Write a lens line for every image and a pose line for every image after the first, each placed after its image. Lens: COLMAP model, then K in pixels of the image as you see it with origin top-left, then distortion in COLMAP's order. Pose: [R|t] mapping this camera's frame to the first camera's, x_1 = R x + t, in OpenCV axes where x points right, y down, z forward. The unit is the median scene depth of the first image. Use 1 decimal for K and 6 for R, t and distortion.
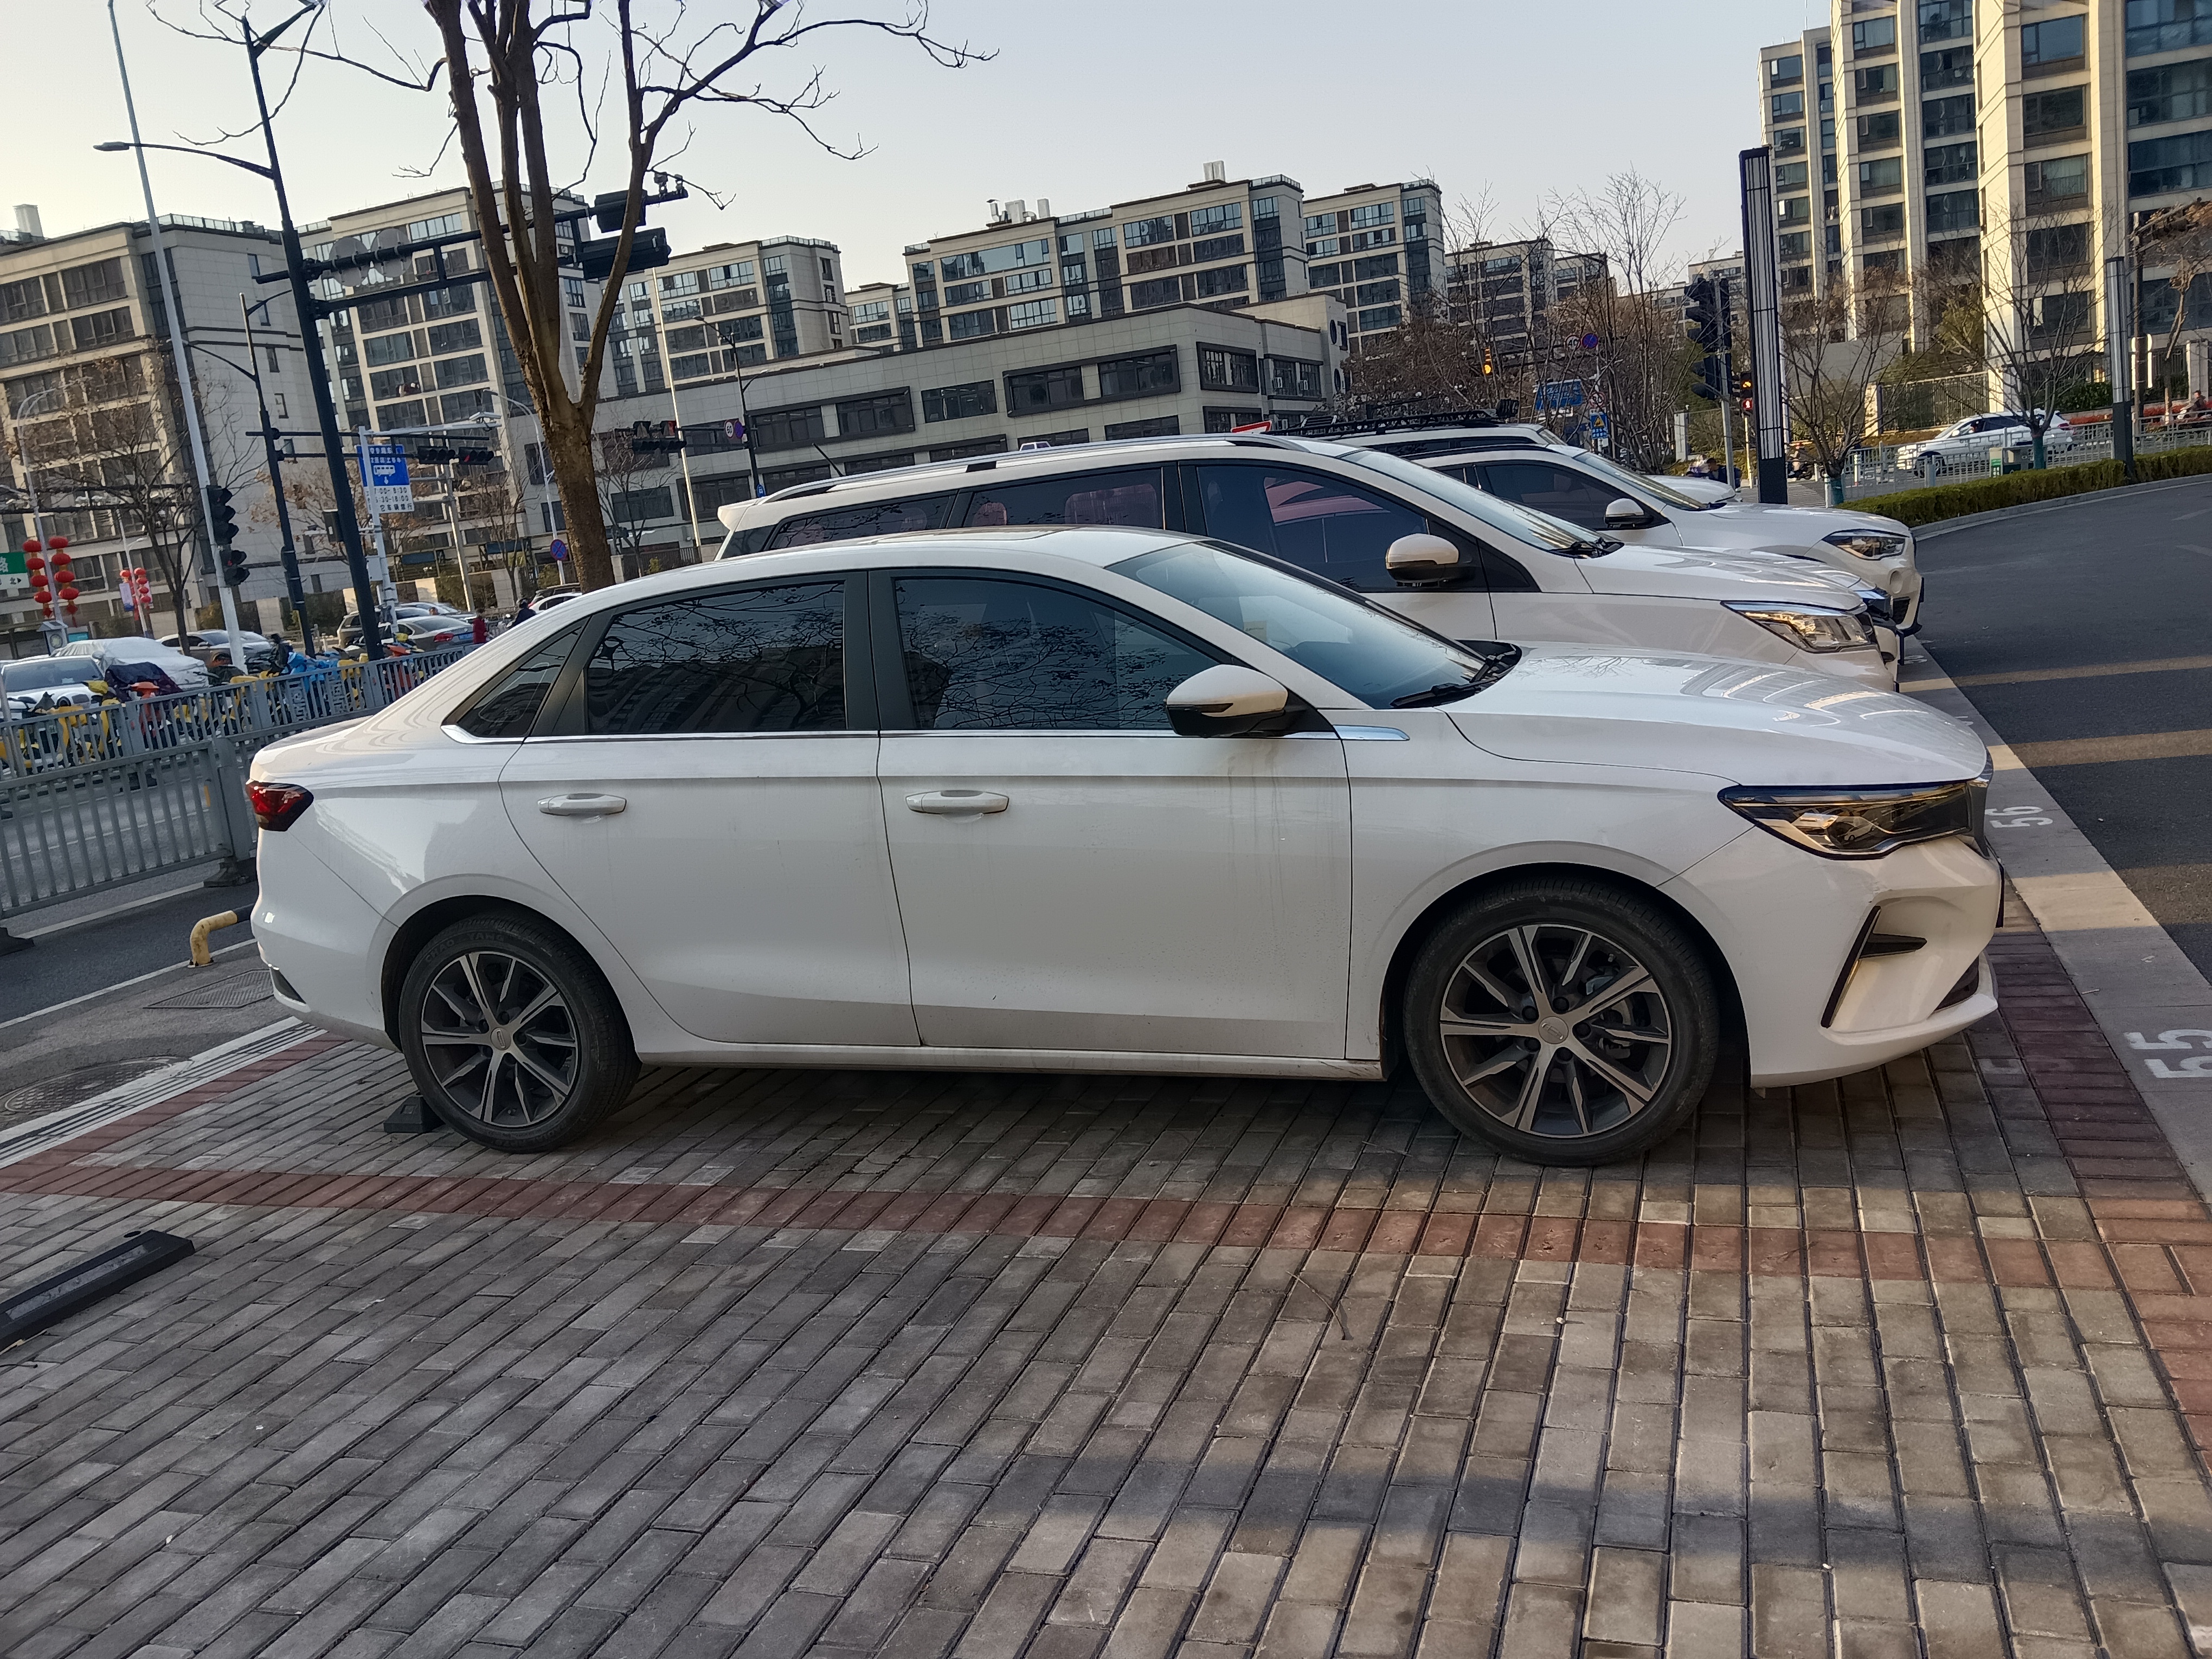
lens RADIAL K [[1727.7, 0, 1106.0], [0, 1727.7, 829.5], [0, 0, 1]] dist [0.056163, -0.104872]
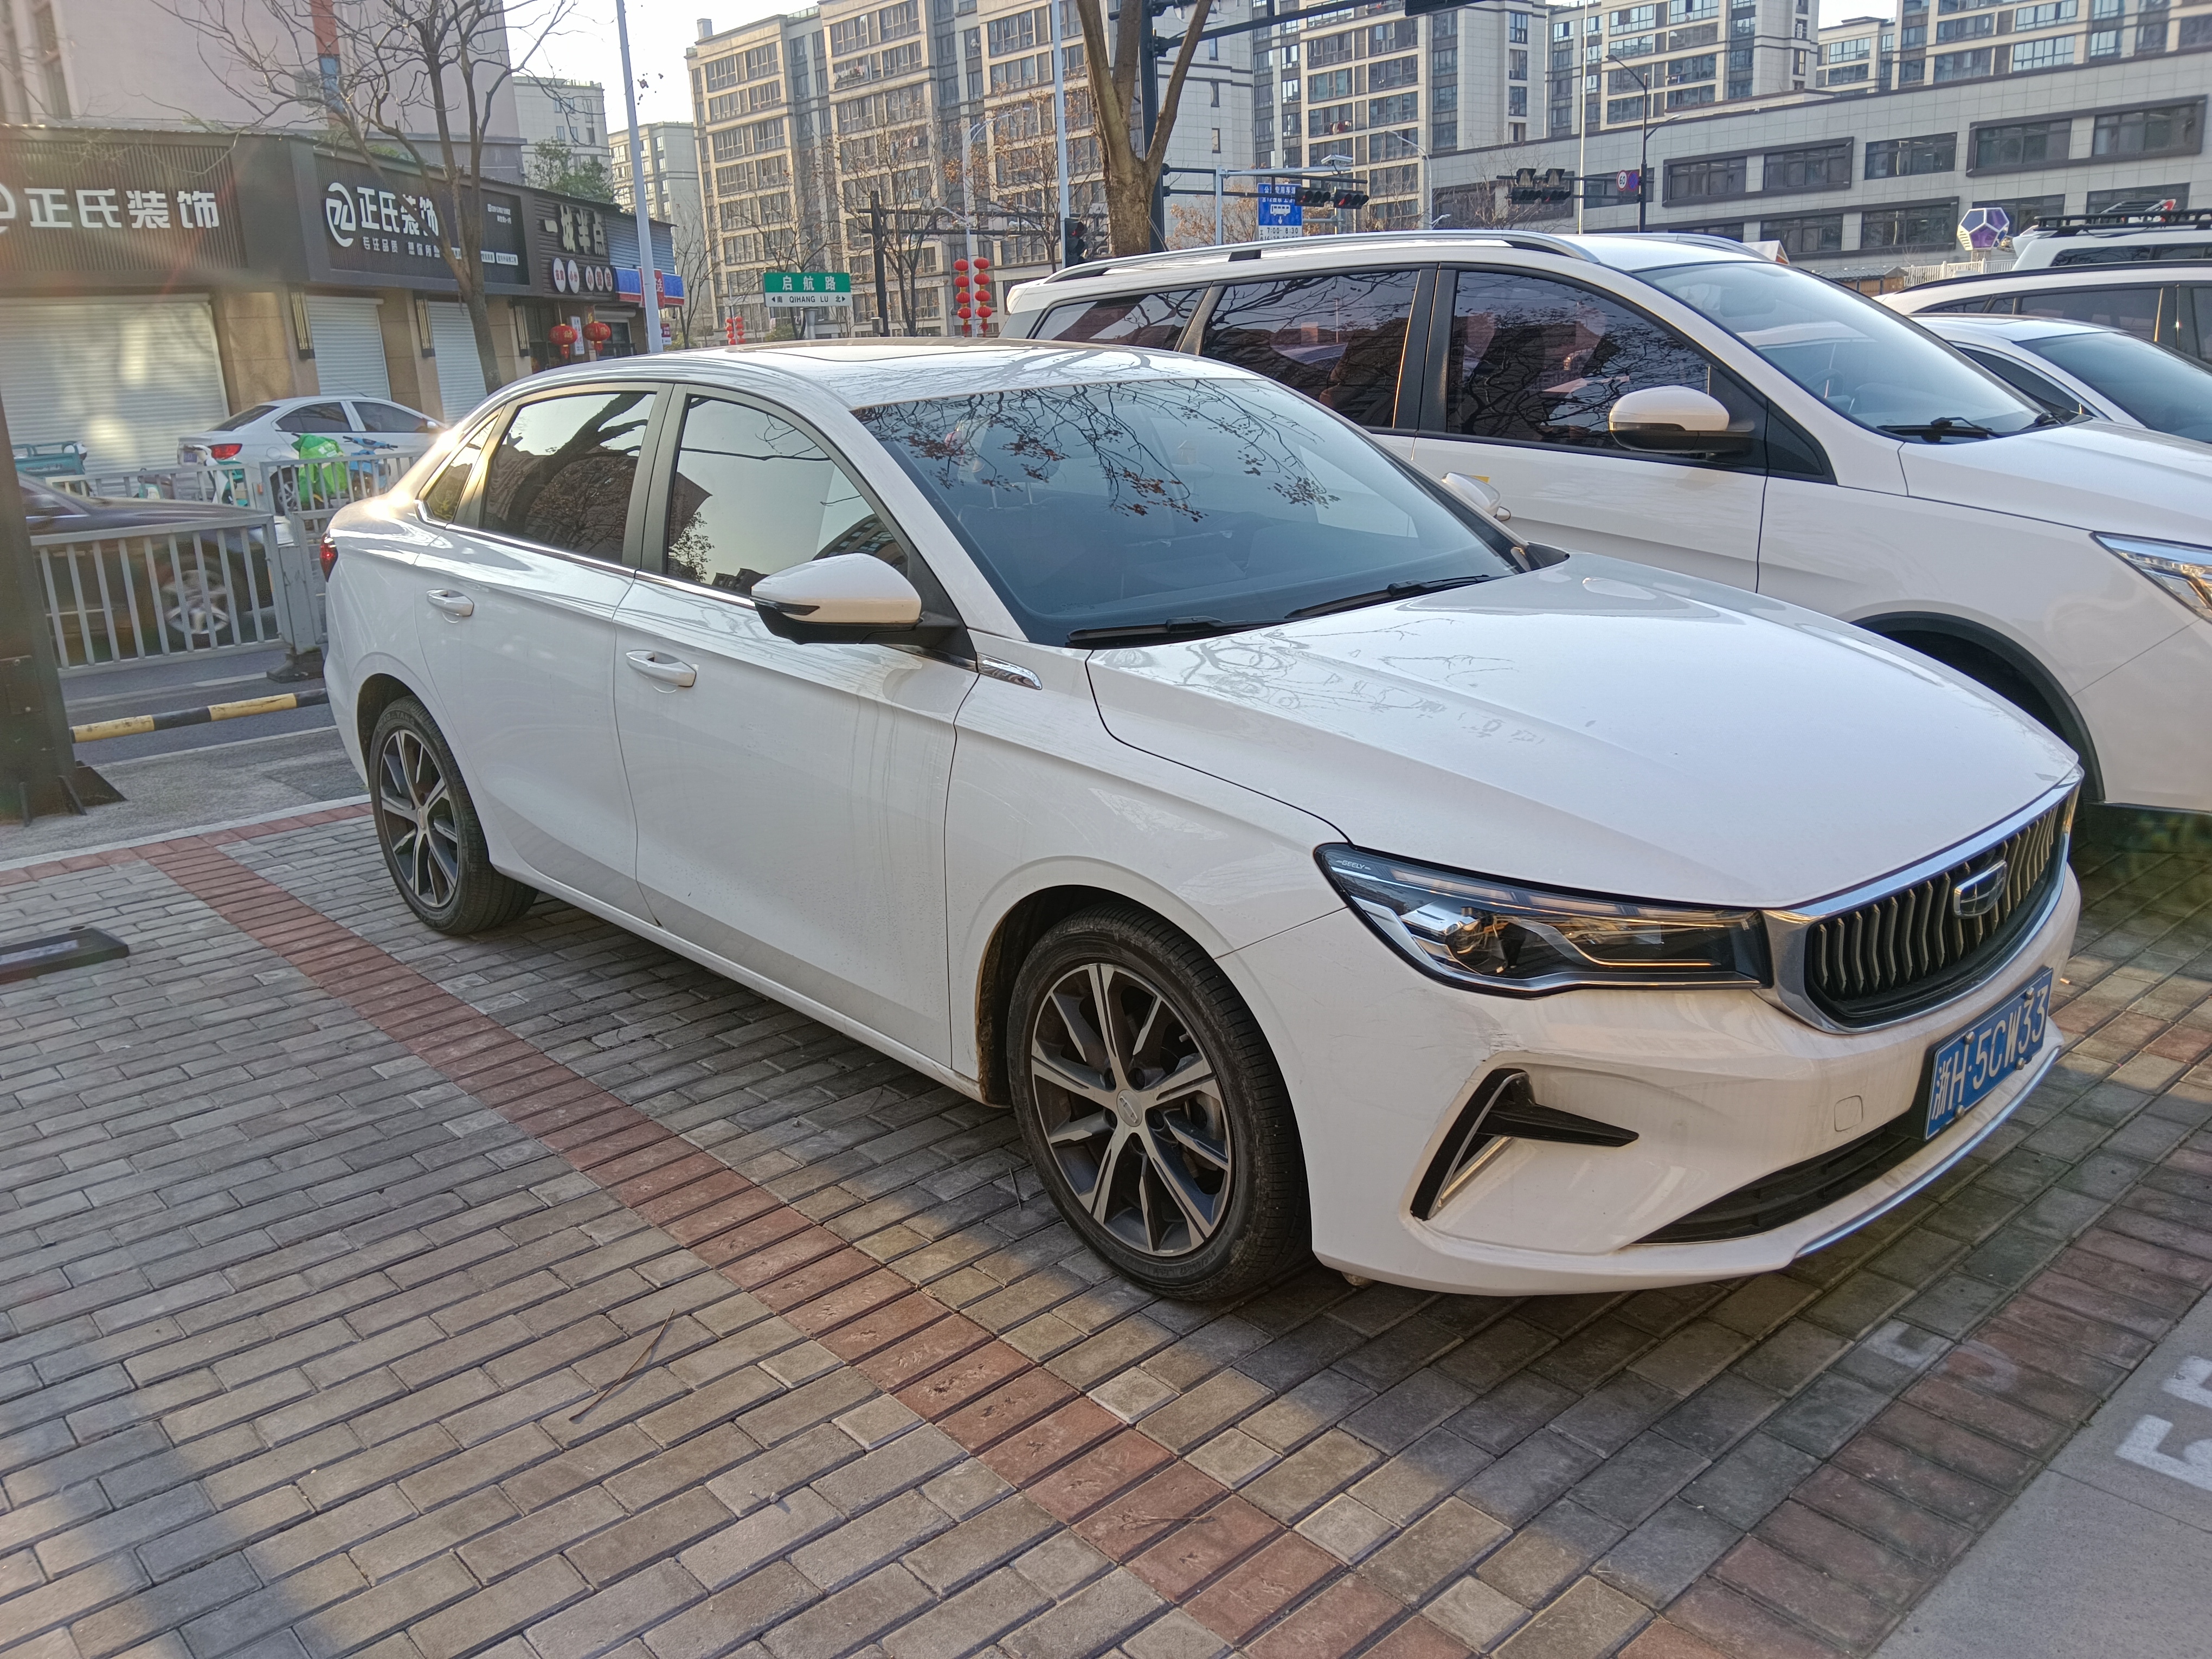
lens RADIAL K [[1758.9, 0, 1106.3], [0, 1758.9, 784.5], [0, 0, 1]] dist [0.006300, -0.011233]
pose [[0.876536, 0.192043, -0.441366, 0.540877], [-0.144024, 0.979592, 0.140203, -0.120155], [0.459284, -0.059326, 0.886306, 0.332492]]
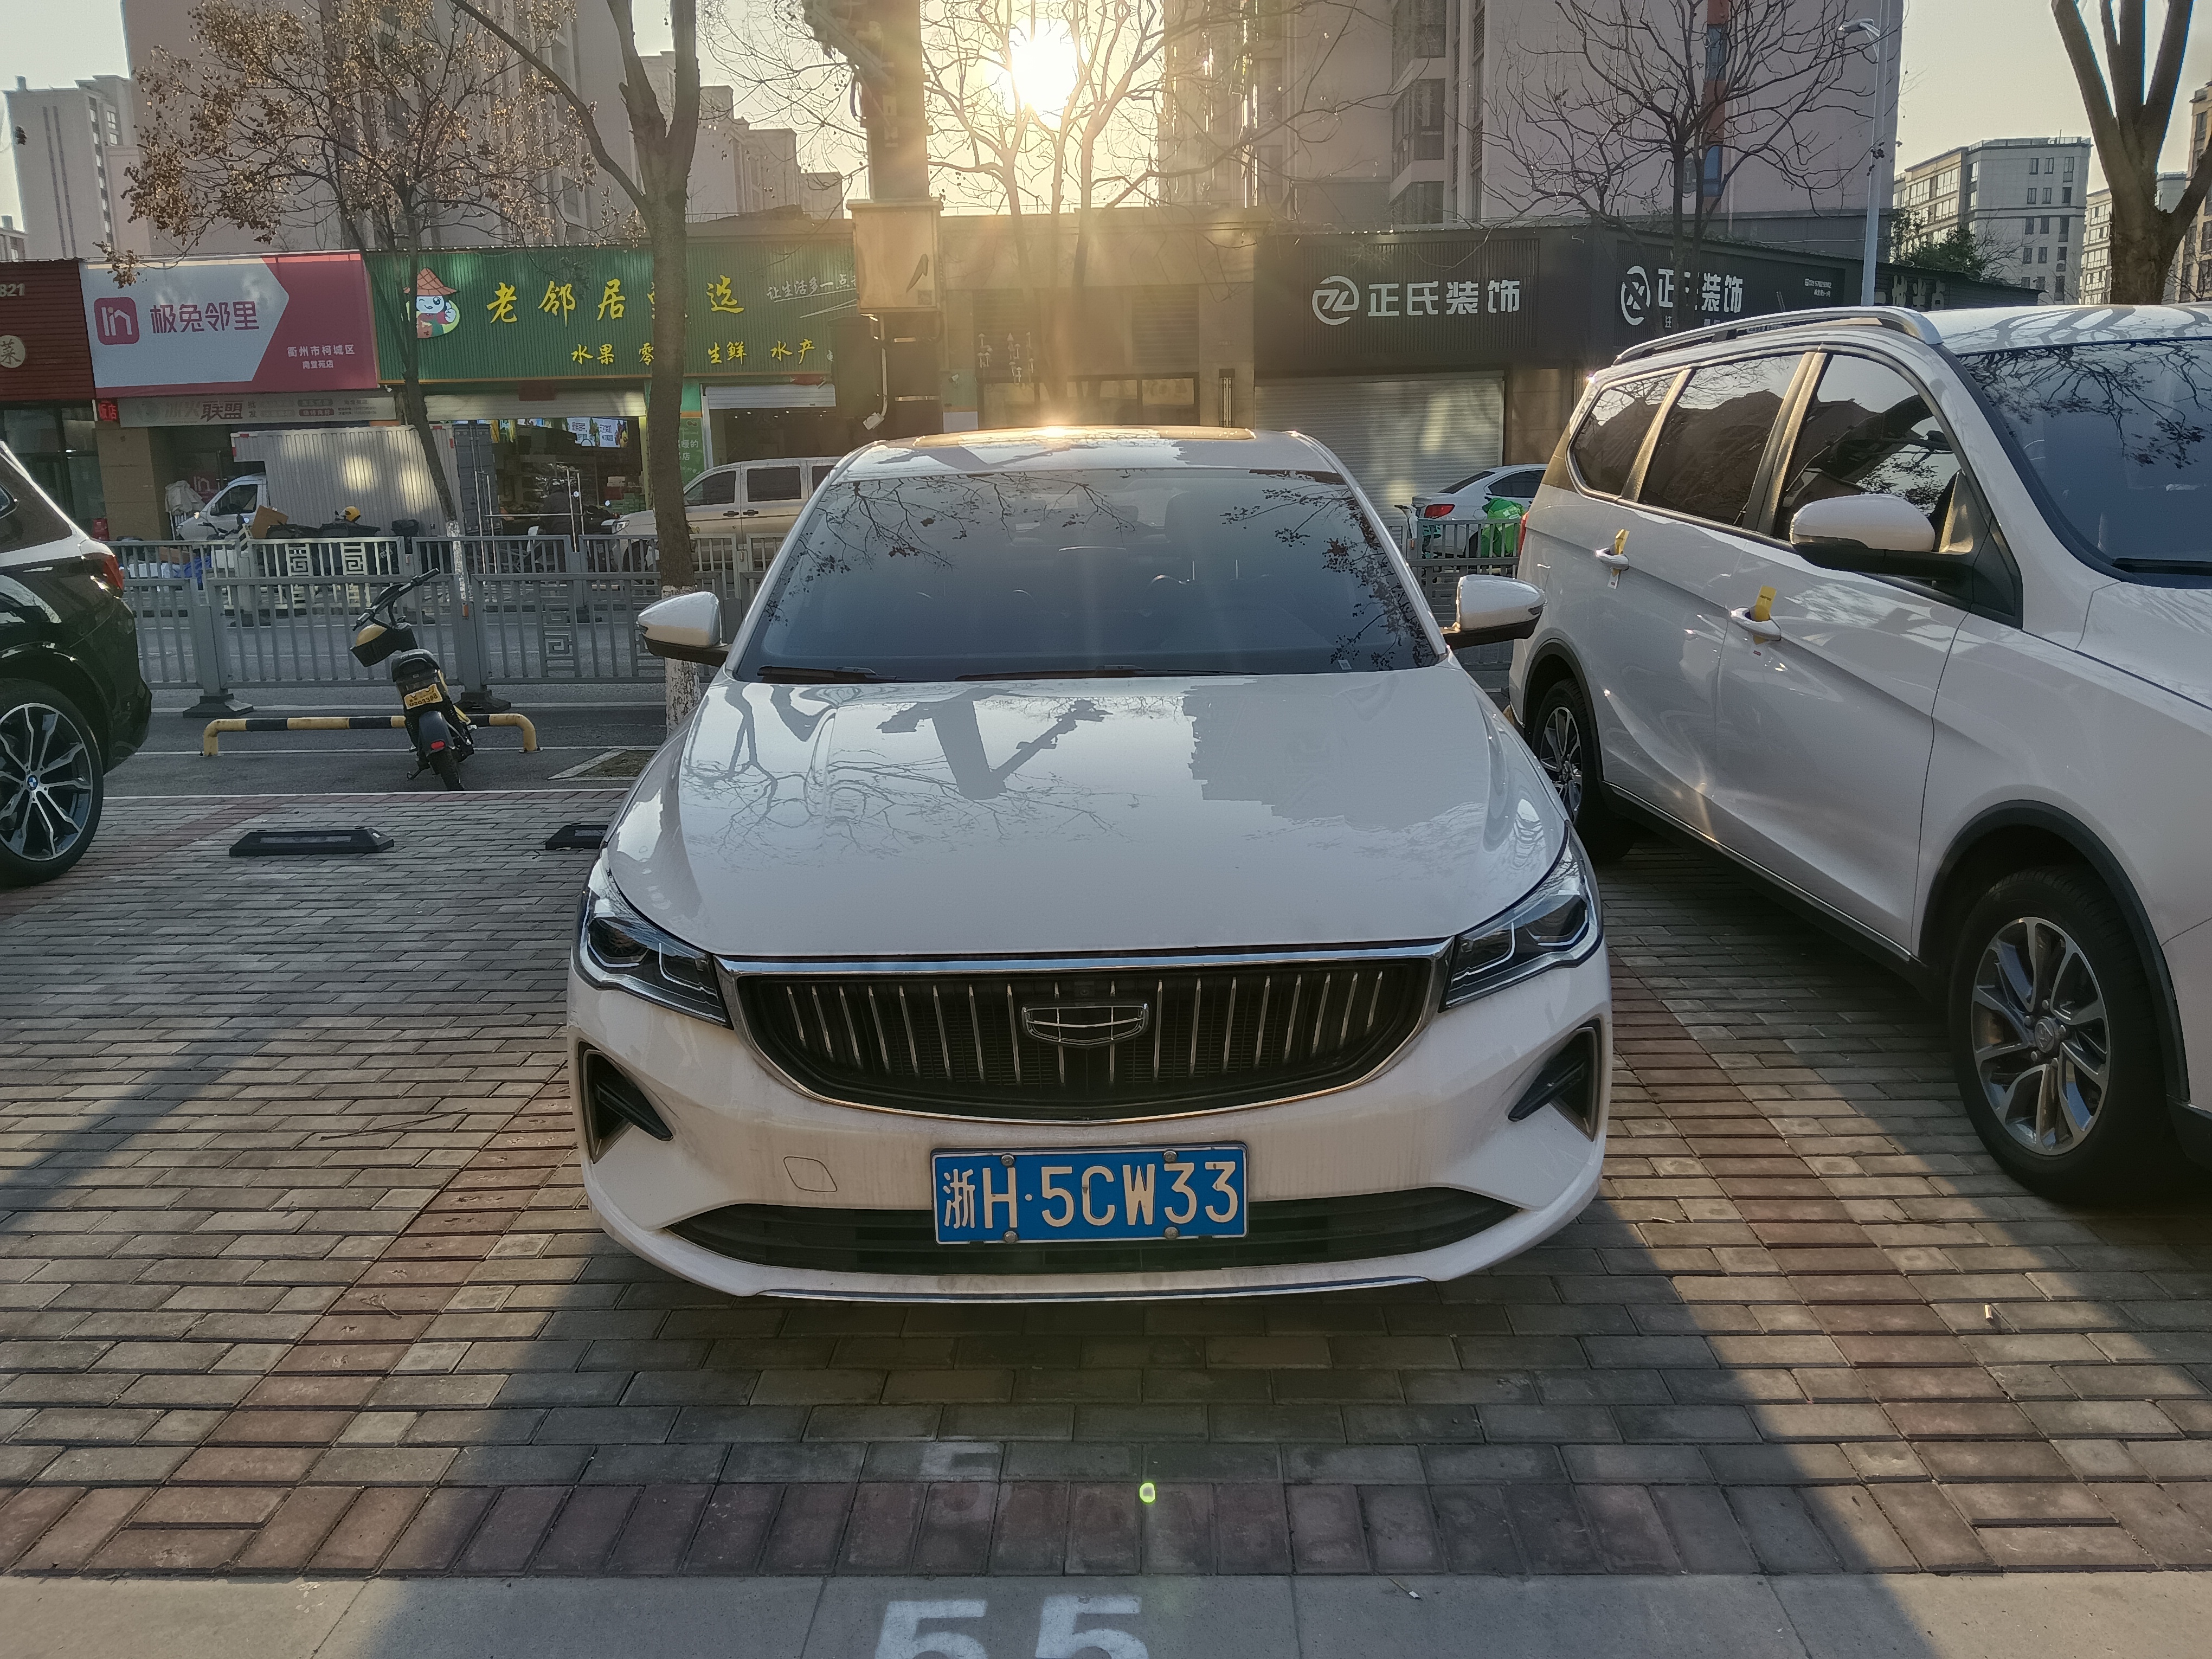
lens RADIAL K [[1735.1, 0, 1103.4], [0, 1735.1, 823.6], [0, 0, 1]] dist [0.049224, -0.096369]
pose [[0.312996, 0.298874, -0.901503, 1.099761], [-0.184024, 0.950292, 0.251157, -0.264014], [0.931756, 0.087287, 0.352437, 0.868026]]
